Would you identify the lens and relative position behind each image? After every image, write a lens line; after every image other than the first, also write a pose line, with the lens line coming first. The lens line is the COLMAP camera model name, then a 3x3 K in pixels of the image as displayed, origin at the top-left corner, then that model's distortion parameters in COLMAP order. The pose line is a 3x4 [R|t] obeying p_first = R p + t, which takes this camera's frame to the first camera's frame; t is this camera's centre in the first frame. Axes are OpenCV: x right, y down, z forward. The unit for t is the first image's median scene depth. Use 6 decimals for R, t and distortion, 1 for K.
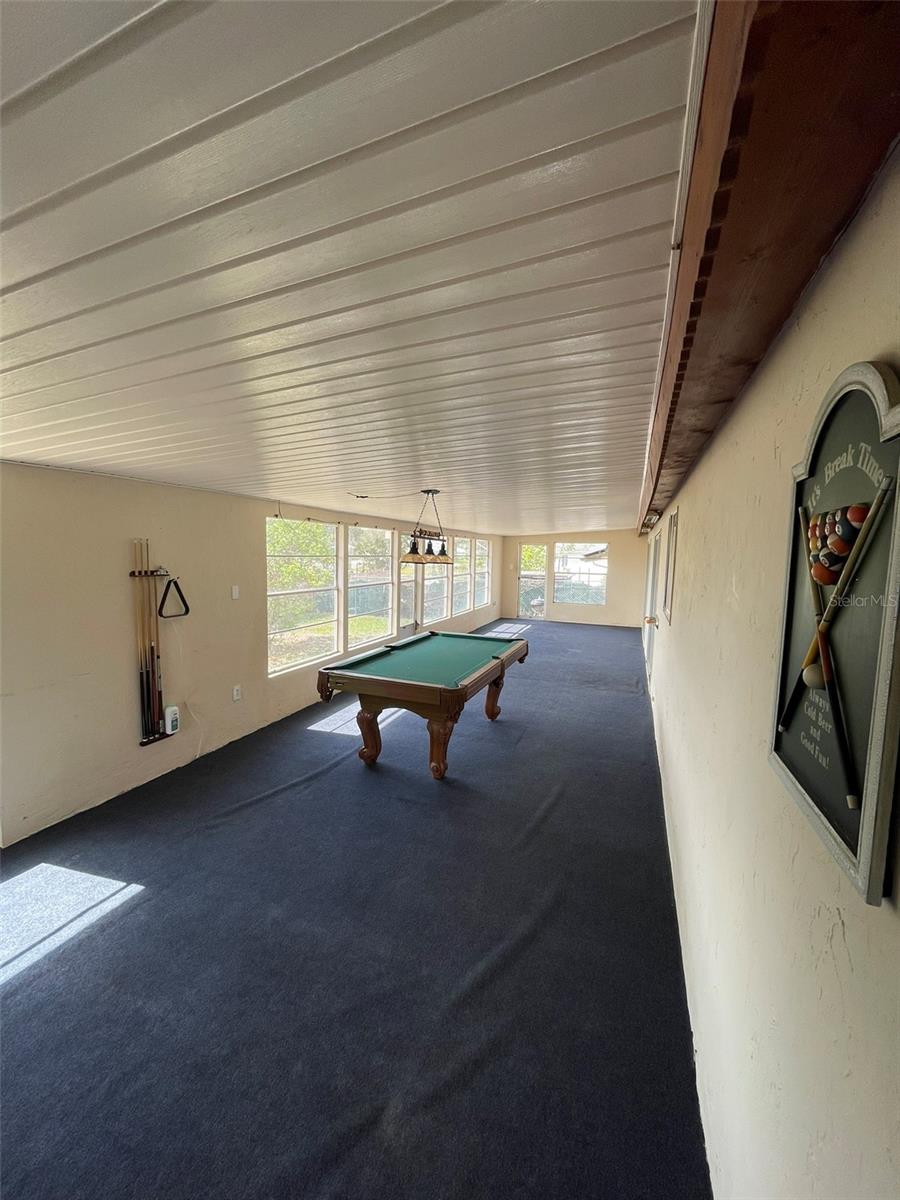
lens RADIAL K [[482.0, 0, 444.9], [0, 482.0, 590.9], [0, 0, 1]] dist [-0.002002, -0.000111]
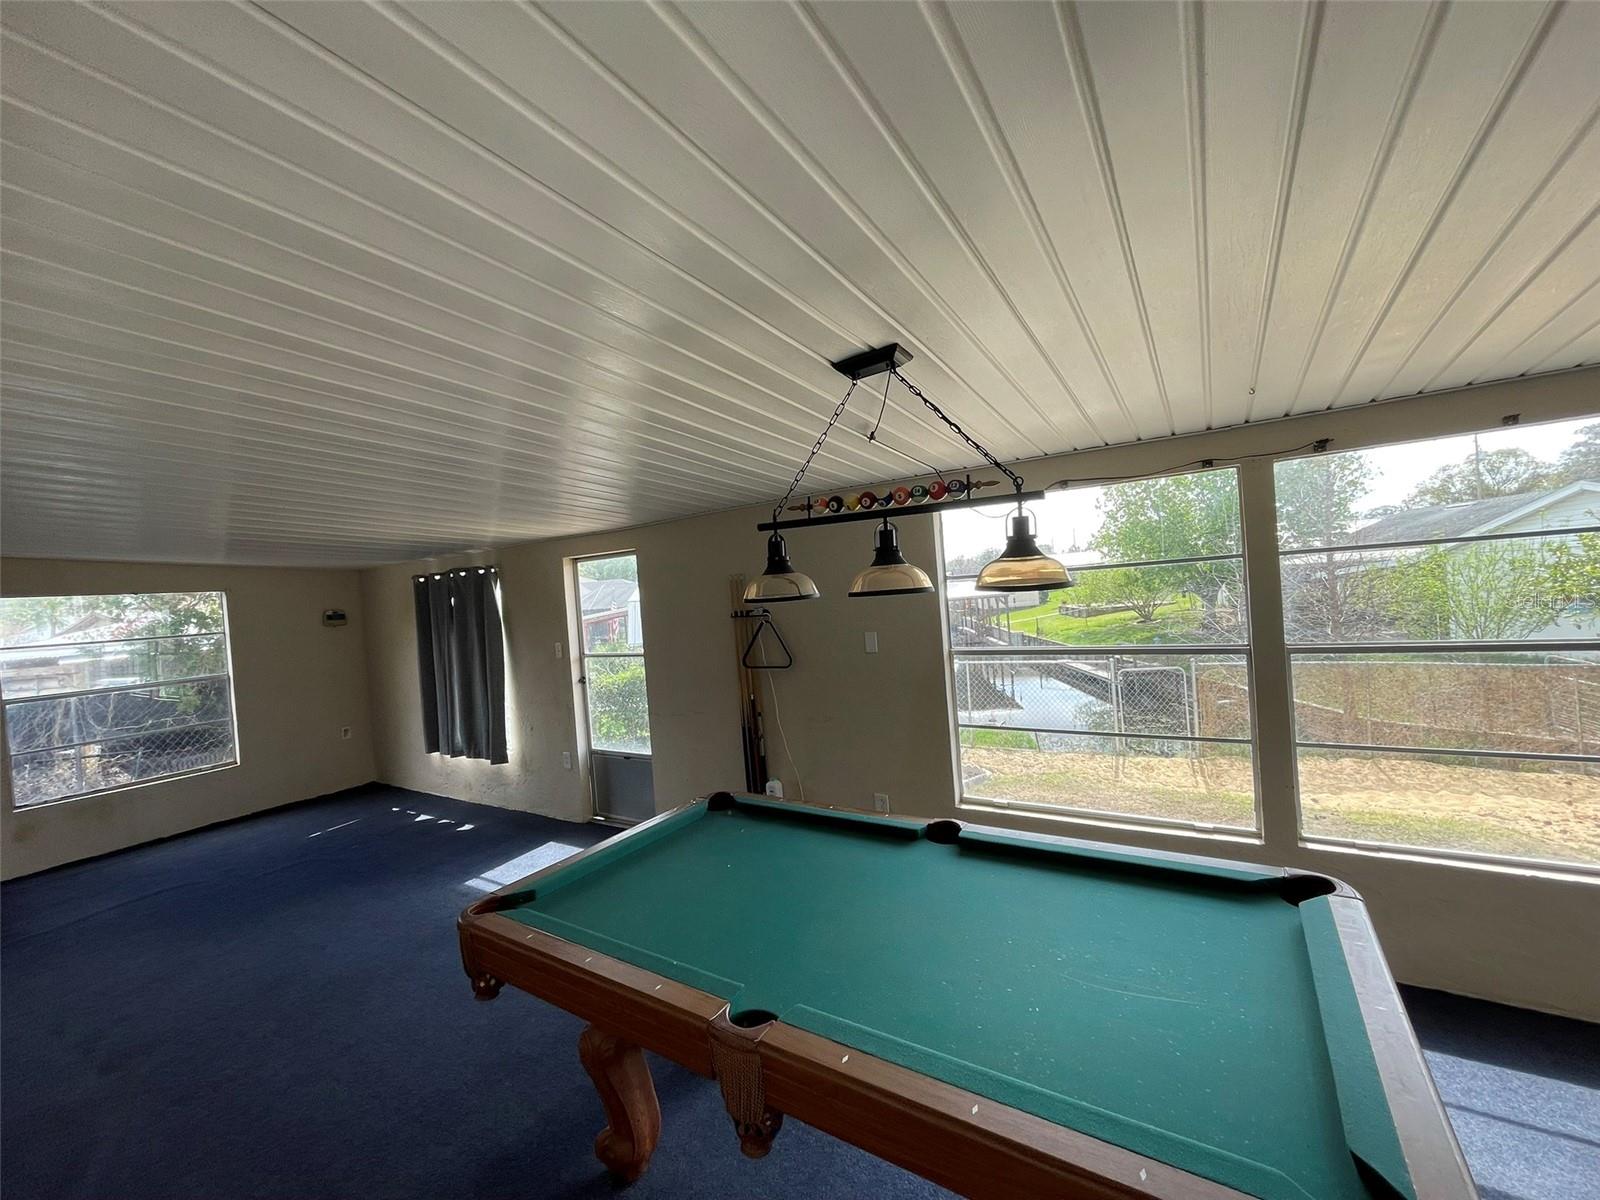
lens RADIAL K [[642.6, 0, 794.7], [0, 642.6, 592.6], [0, 0, 1]] dist [-0.002002, -0.000111]
pose [[-0.192054, 0.001231, -0.981384, 0.331524], [-0.003195, 0.999993, 0.001879, -0.051229], [0.981379, 0.003496, -0.192049, 0.888693]]
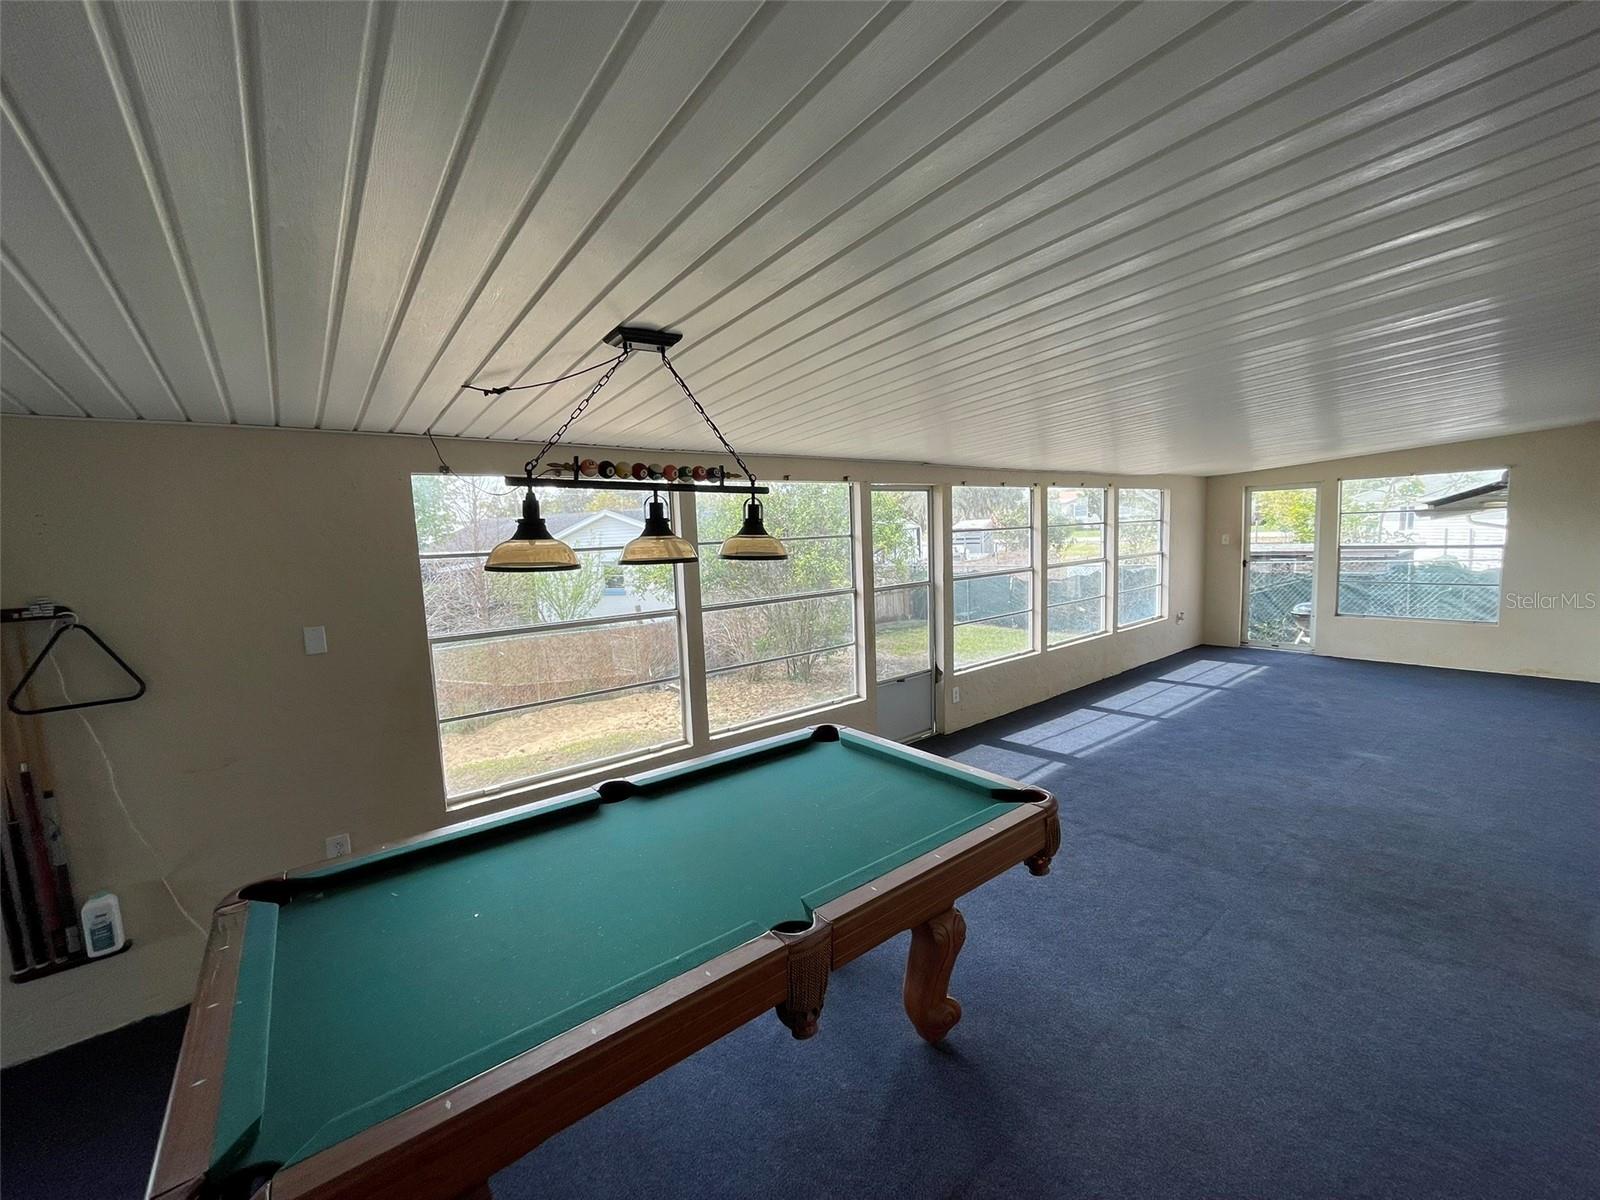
lens RADIAL K [[642.6, 0, 796.5], [0, 642.6, 598.0], [0, 0, 1]] dist [-0.002002, -0.000111]
pose [[0.862037, -0.002930, -0.506836, 0.235676], [0.018475, 0.999500, 0.025645, -0.037550], [0.506508, -0.031471, 0.861661, 0.584823]]
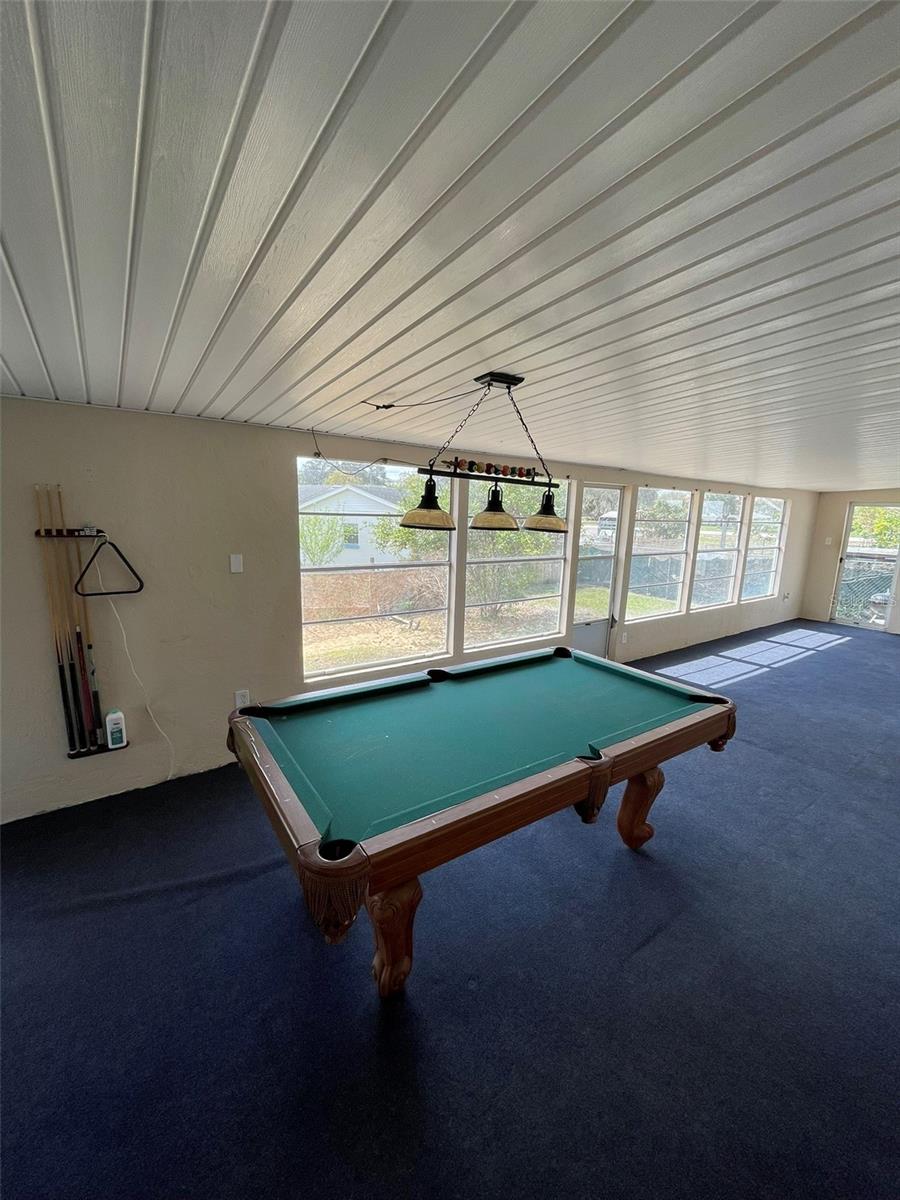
lens RADIAL K [[482.0, 0, 447.9], [0, 482.0, 597.0], [0, 0, 1]] dist [-0.002002, -0.000111]
pose [[0.833374, 0.101783, -0.543256, 0.182382], [-0.055315, 0.993322, 0.101251, -0.031209], [0.549934, -0.054329, 0.833439, 0.479741]]
